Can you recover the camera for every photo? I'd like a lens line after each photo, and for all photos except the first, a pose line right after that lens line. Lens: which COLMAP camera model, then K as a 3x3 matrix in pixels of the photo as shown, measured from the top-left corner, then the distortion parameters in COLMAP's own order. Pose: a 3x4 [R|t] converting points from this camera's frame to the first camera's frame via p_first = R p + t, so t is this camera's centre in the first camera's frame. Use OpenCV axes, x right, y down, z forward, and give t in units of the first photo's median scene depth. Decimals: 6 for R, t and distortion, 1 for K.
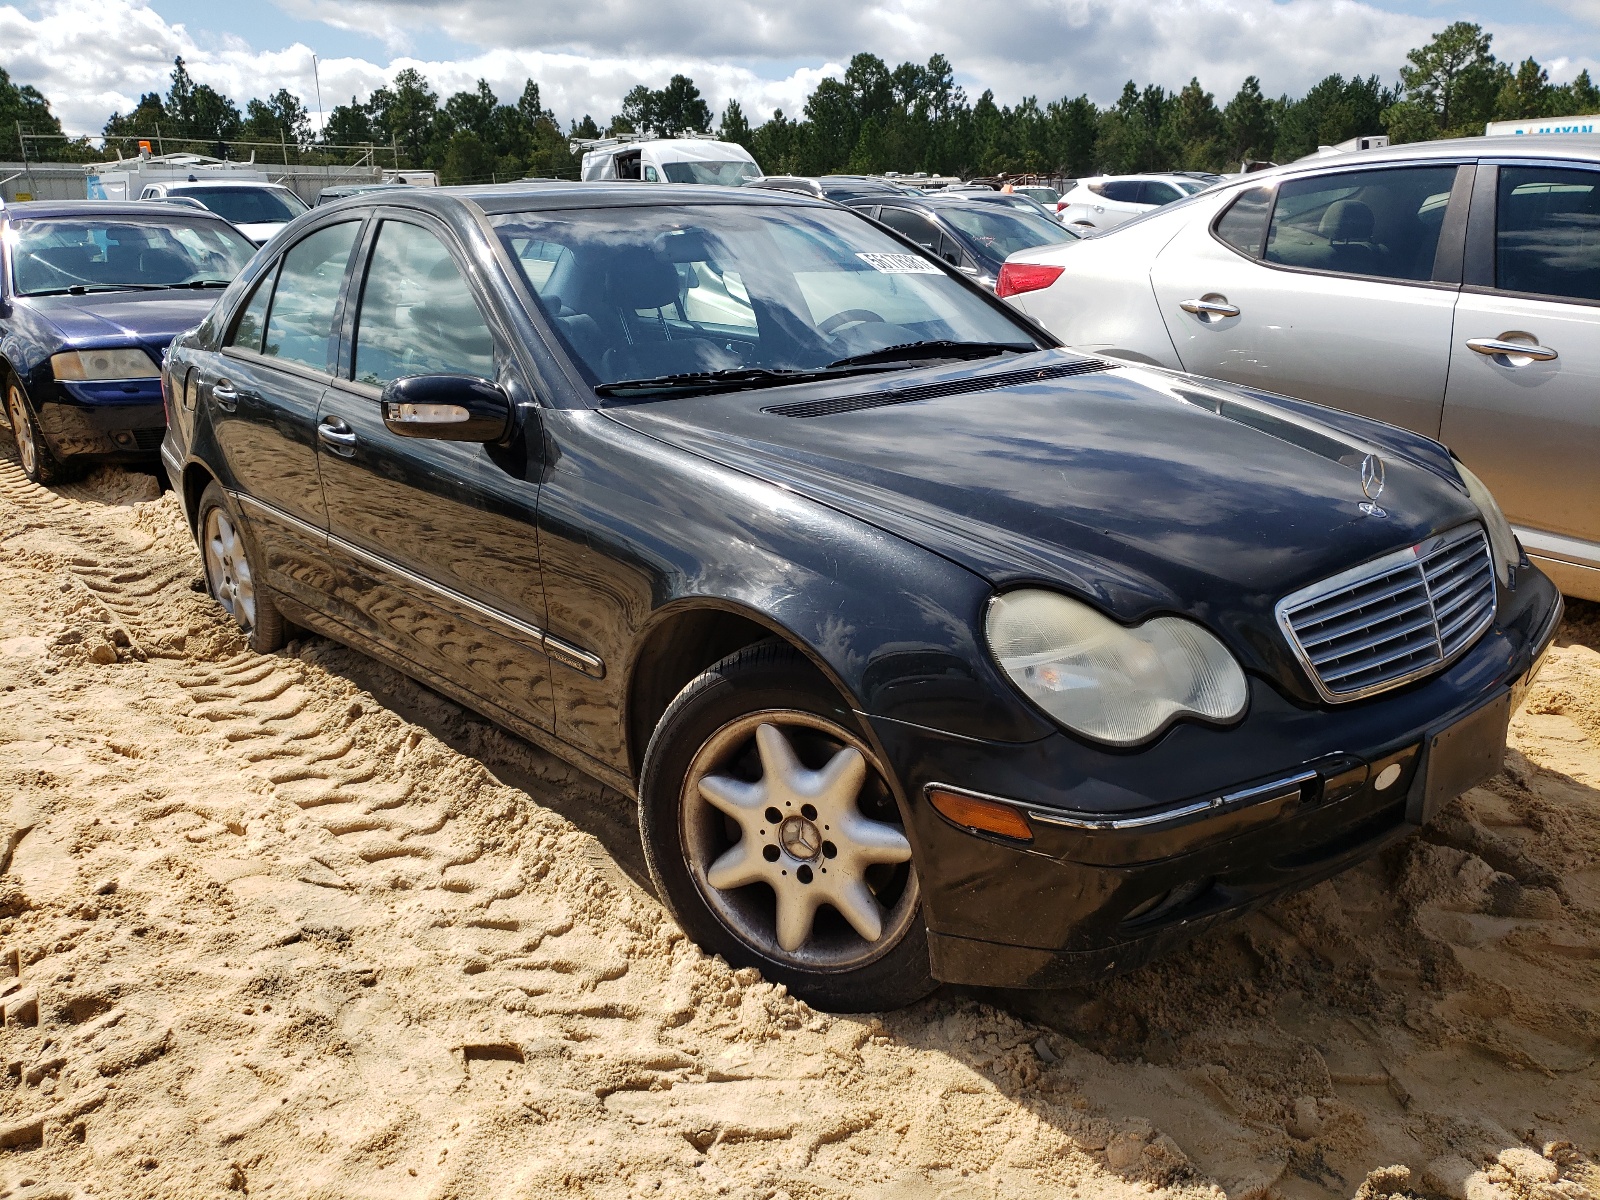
lens RADIAL K [[1412.0, 0, 800.0], [0, 1412.0, 600.0], [0, 0, 1]] dist [-0.000049, 0.028837]
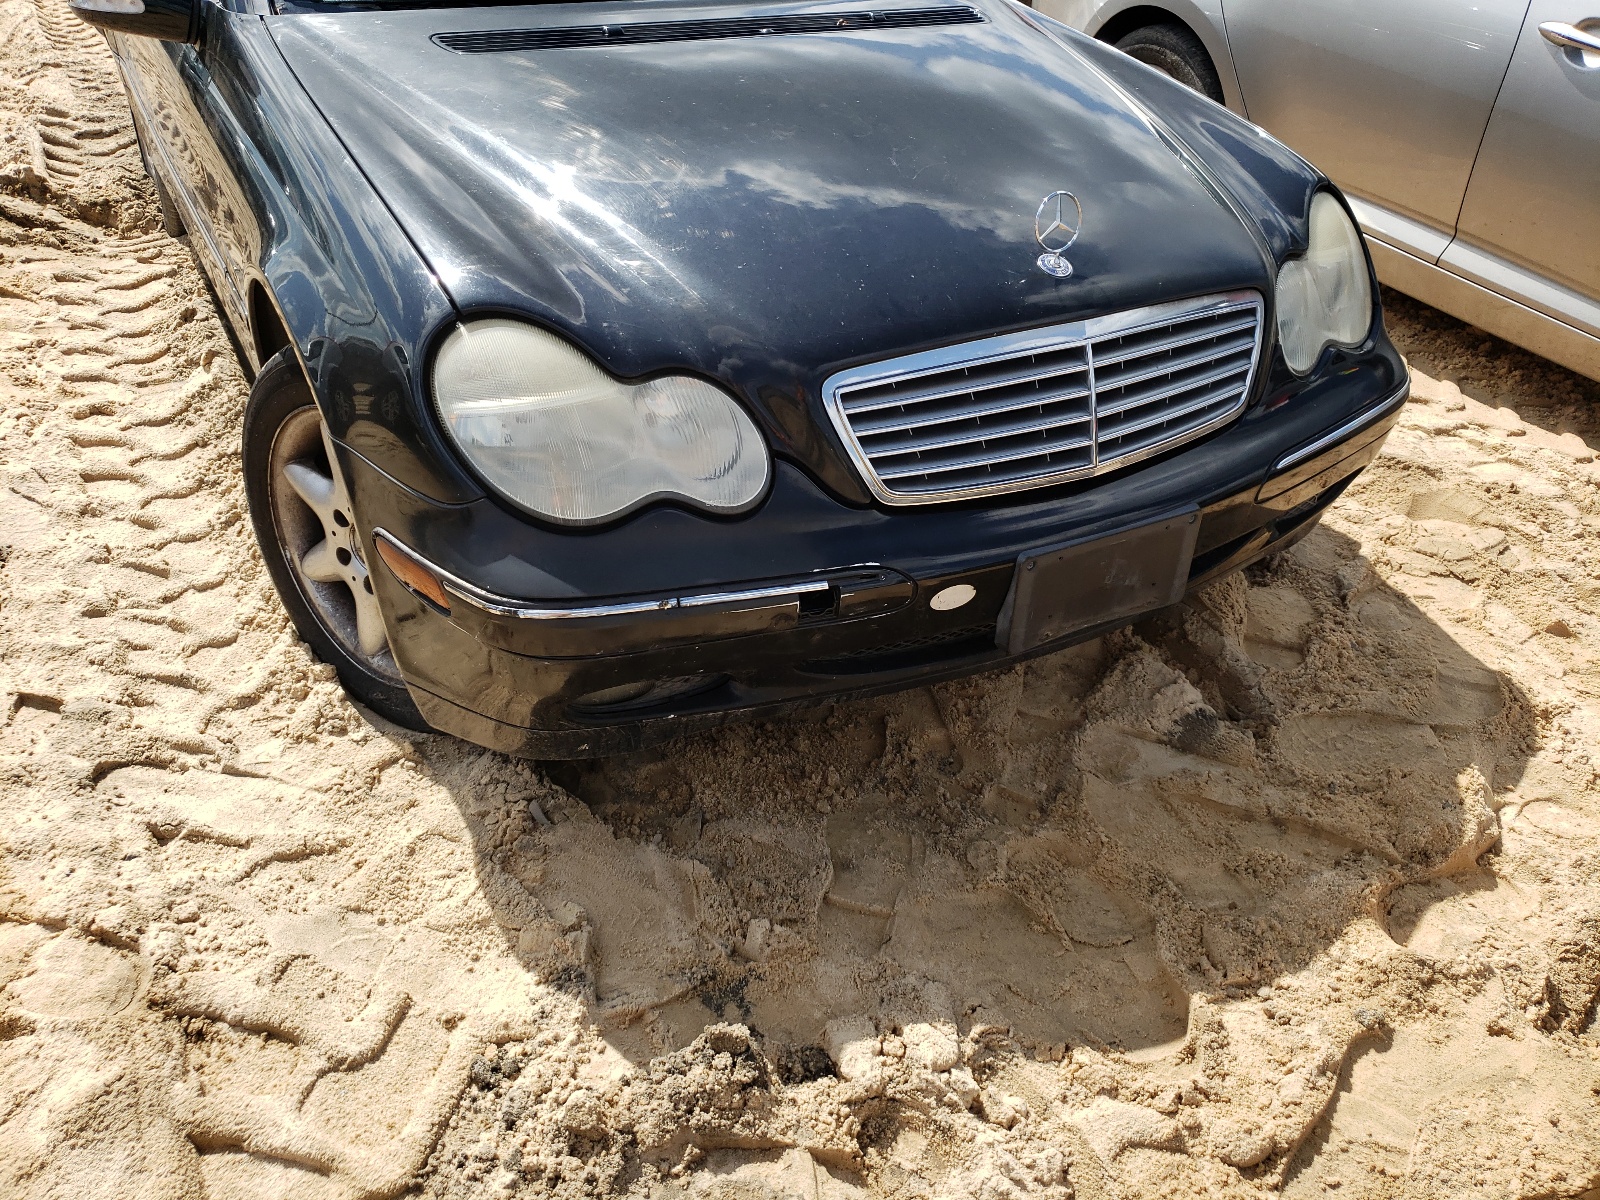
lens RADIAL K [[1392.7, 0, 800.0], [0, 1392.7, 600.0], [0, 0, 1]] dist [0.010161, 0.014931]
pose [[0.971419, 0.172256, -0.163321, 0.433826], [-0.119372, 0.949208, 0.291127, -0.099529], [0.205174, -0.263311, 0.942640, 0.179395]]
